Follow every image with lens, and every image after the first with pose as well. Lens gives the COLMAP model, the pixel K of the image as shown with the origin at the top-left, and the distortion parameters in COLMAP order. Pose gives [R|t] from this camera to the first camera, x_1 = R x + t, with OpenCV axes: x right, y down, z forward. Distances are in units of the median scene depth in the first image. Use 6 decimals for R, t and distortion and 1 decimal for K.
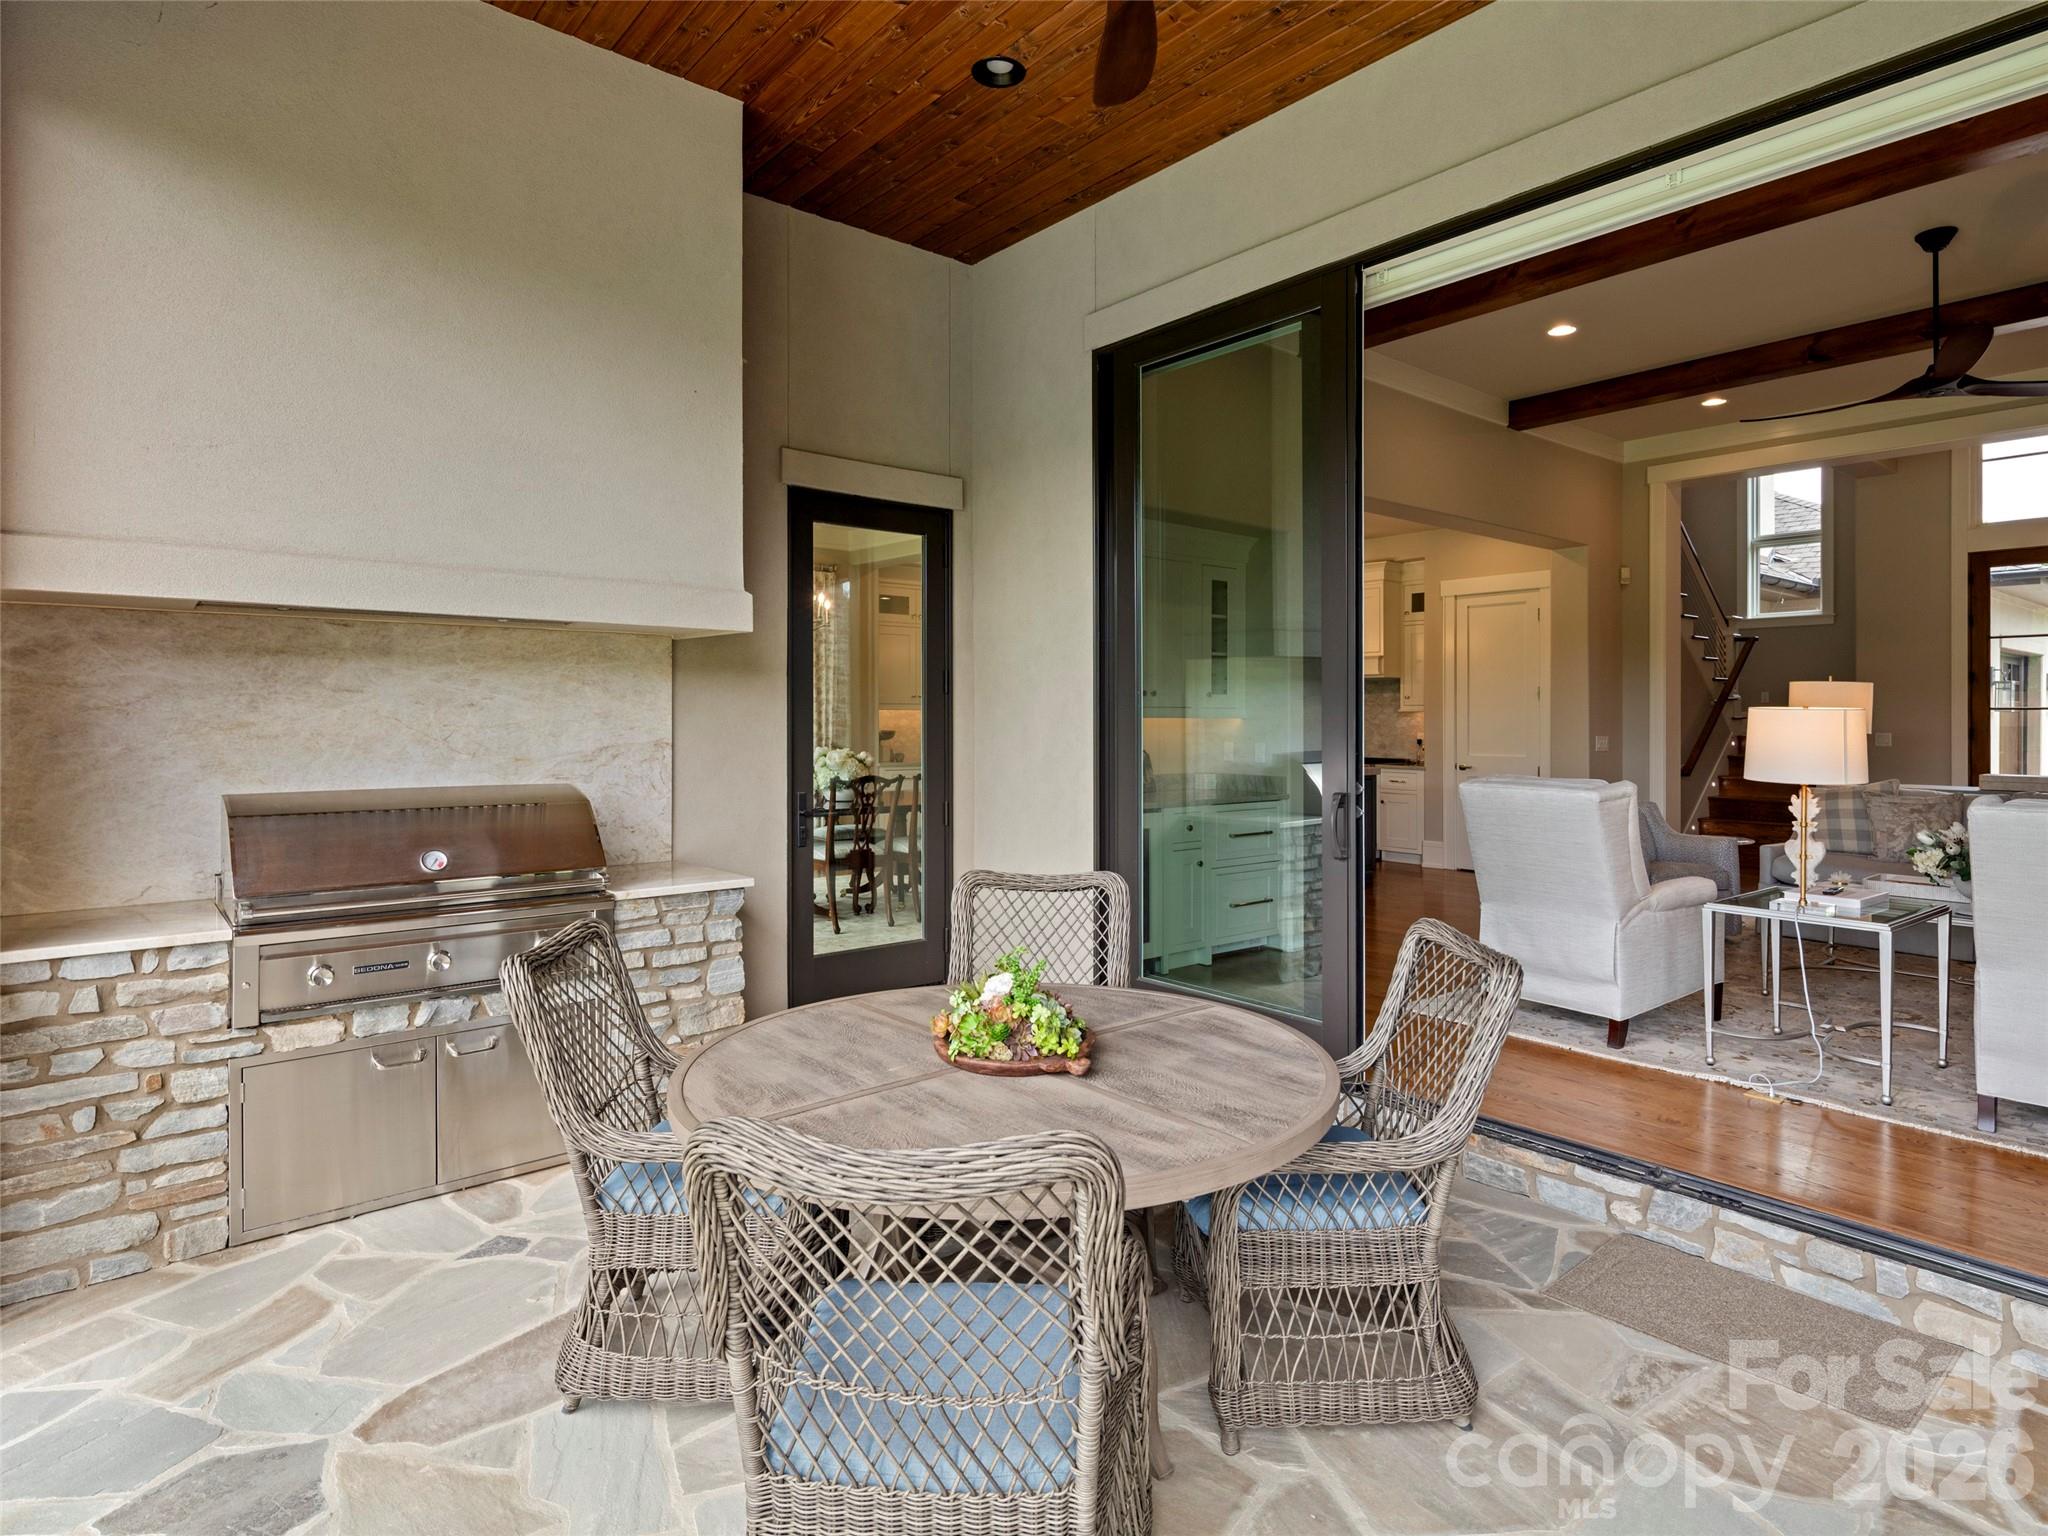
lens RADIAL K [[1126.4, 0, 1023.1], [0, 1126.4, 719.6], [0, 0, 1]] dist [0.001771, -0.003833]
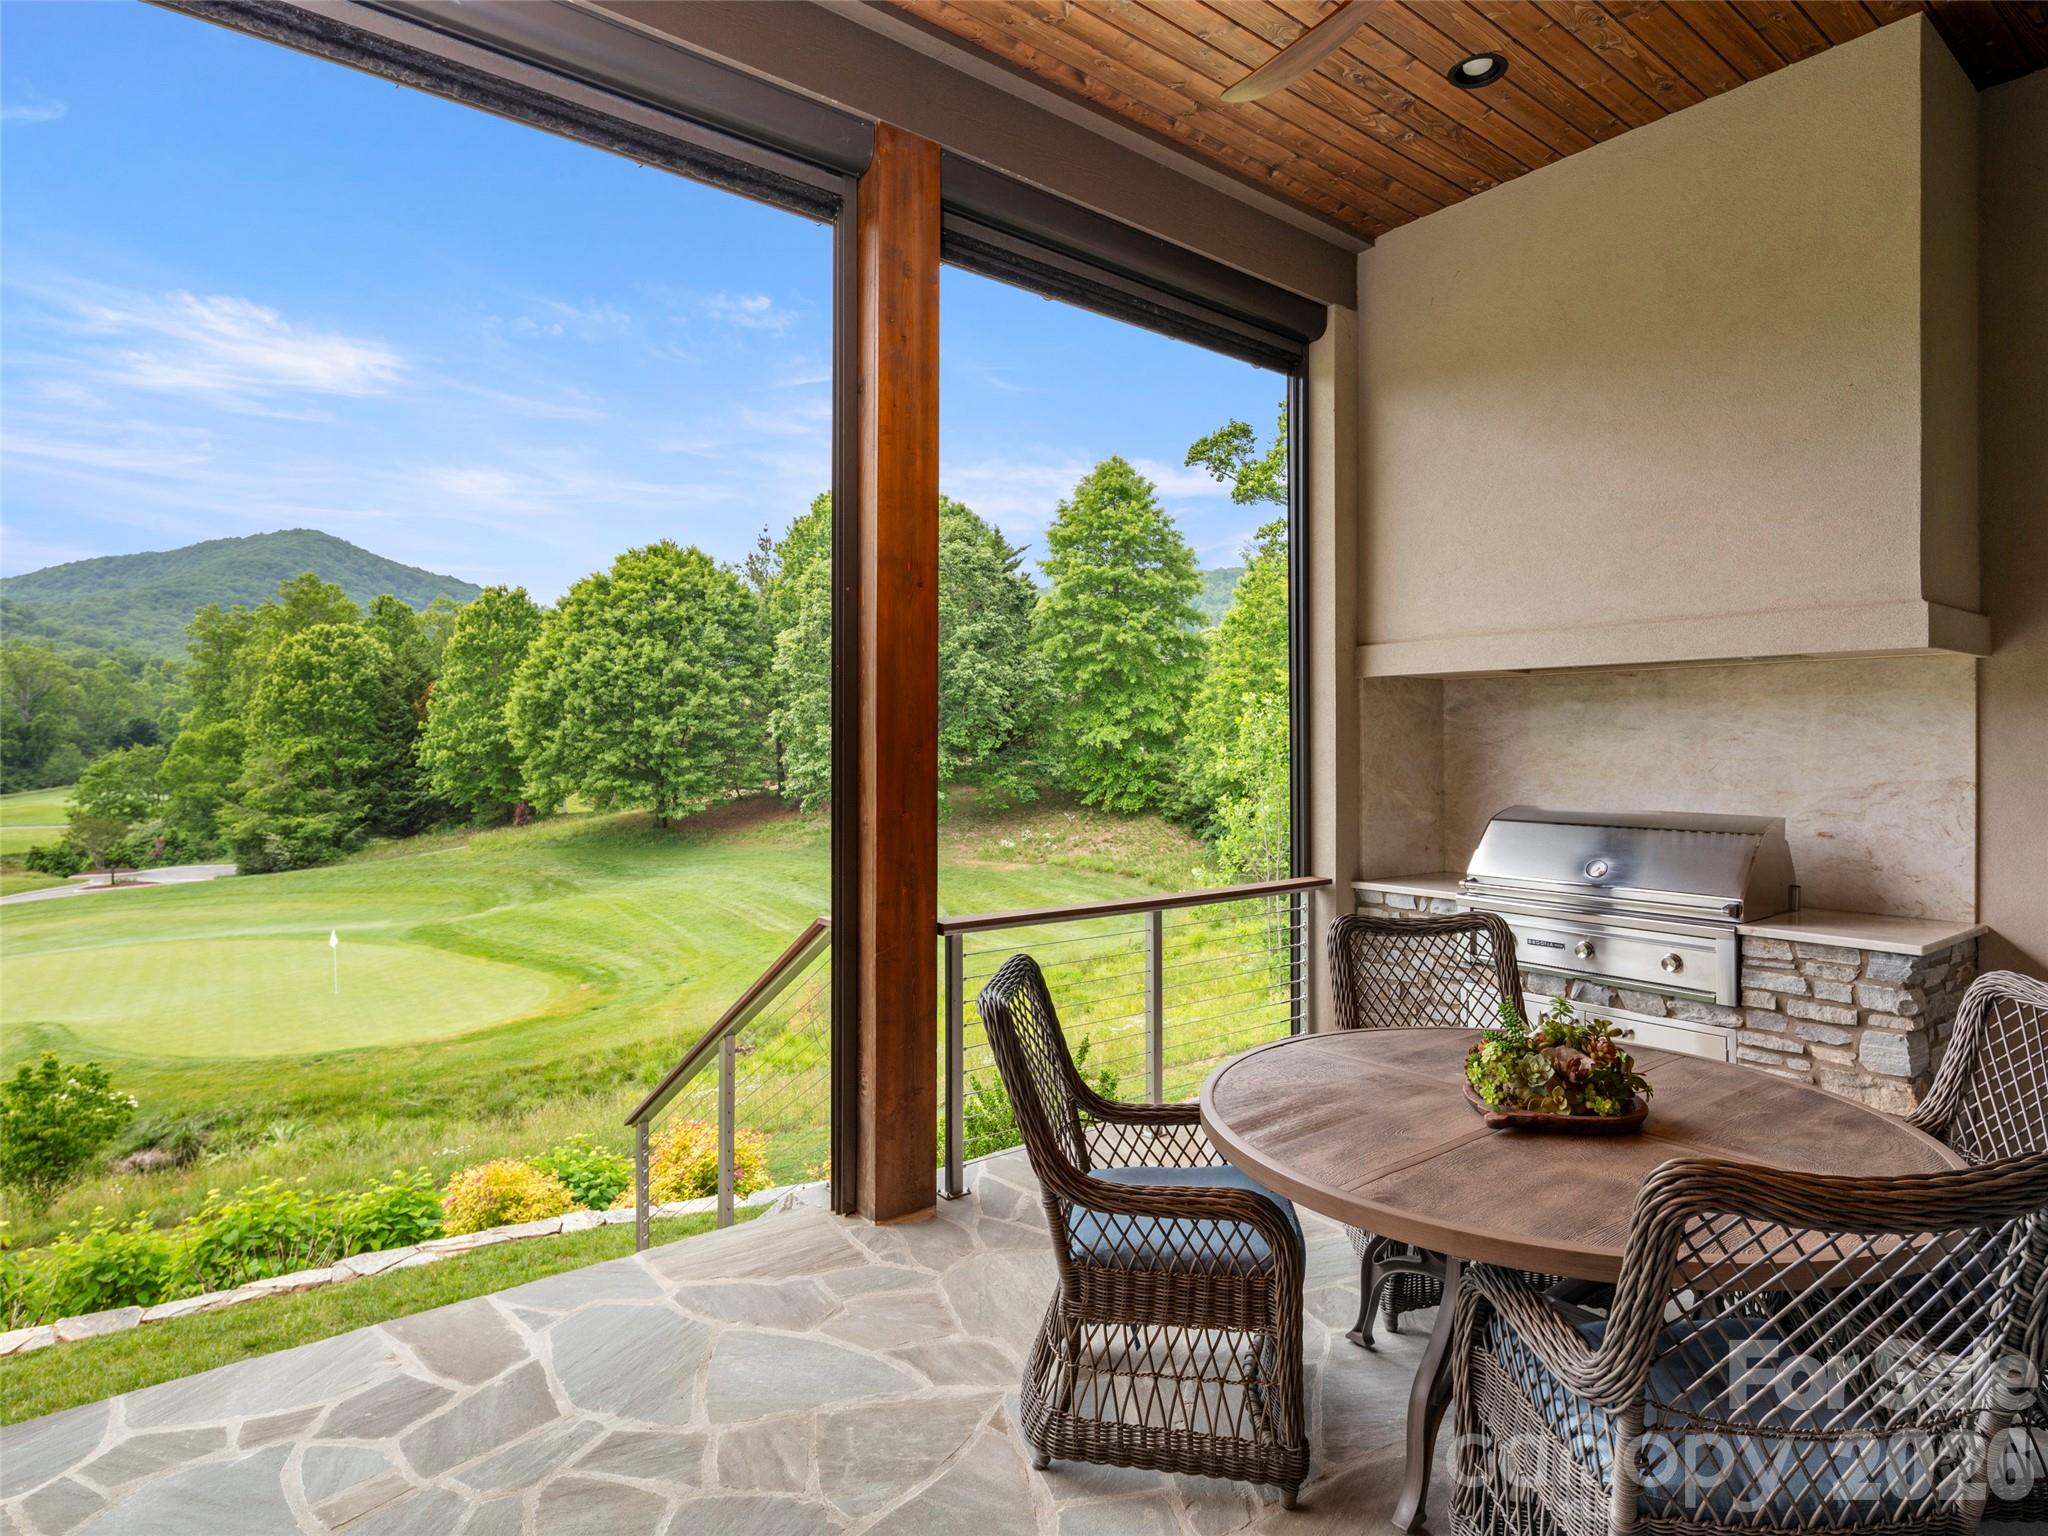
lens RADIAL K [[1116.2, 0, 1063.4], [0, 1116.2, 744.6], [0, 0, 1]] dist [0.004184, -0.003170]
pose [[-0.015991, -0.004249, -0.999863, 0.529919], [-0.004859, 0.999979, -0.004172, -0.000288], [0.999860, 0.004791, -0.016011, 0.344206]]
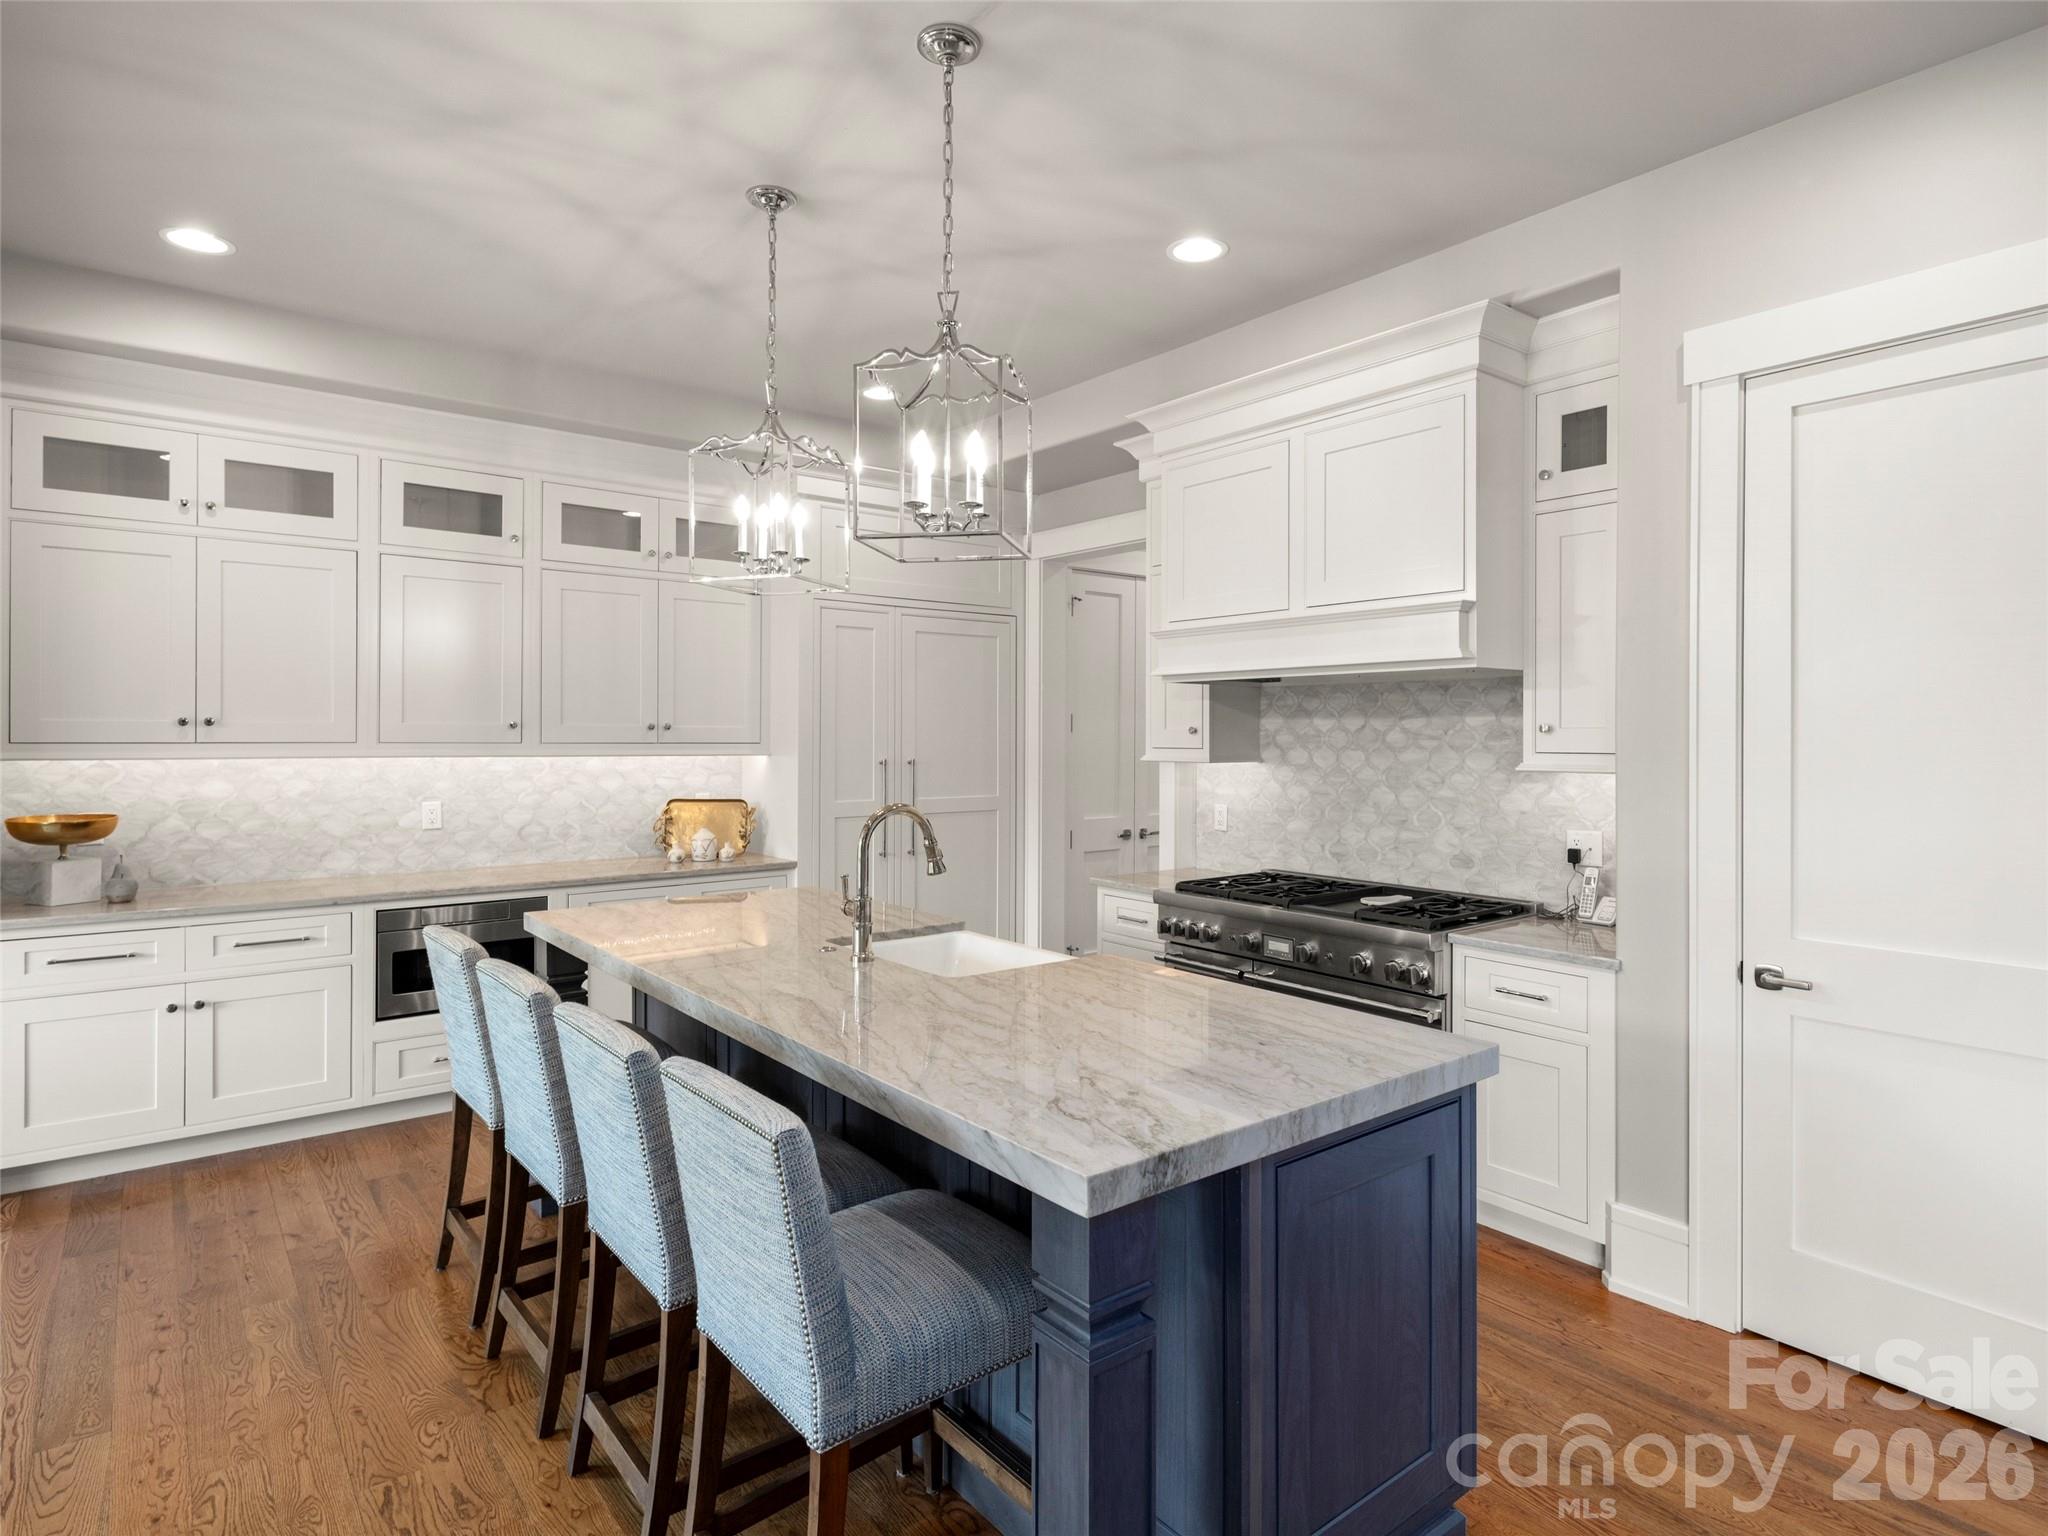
lens RADIAL K [[1119.0, 0, 1053.7], [0, 1119.0, 739.2], [0, 0, 1]] dist [0.006270, -0.000746]
pose [[0.999923, 0.001591, -0.012284, 0.444260], [-0.001591, 0.999999, 0.000007, -0.036834], [0.012284, 0.000013, 0.999925, 1.483666]]
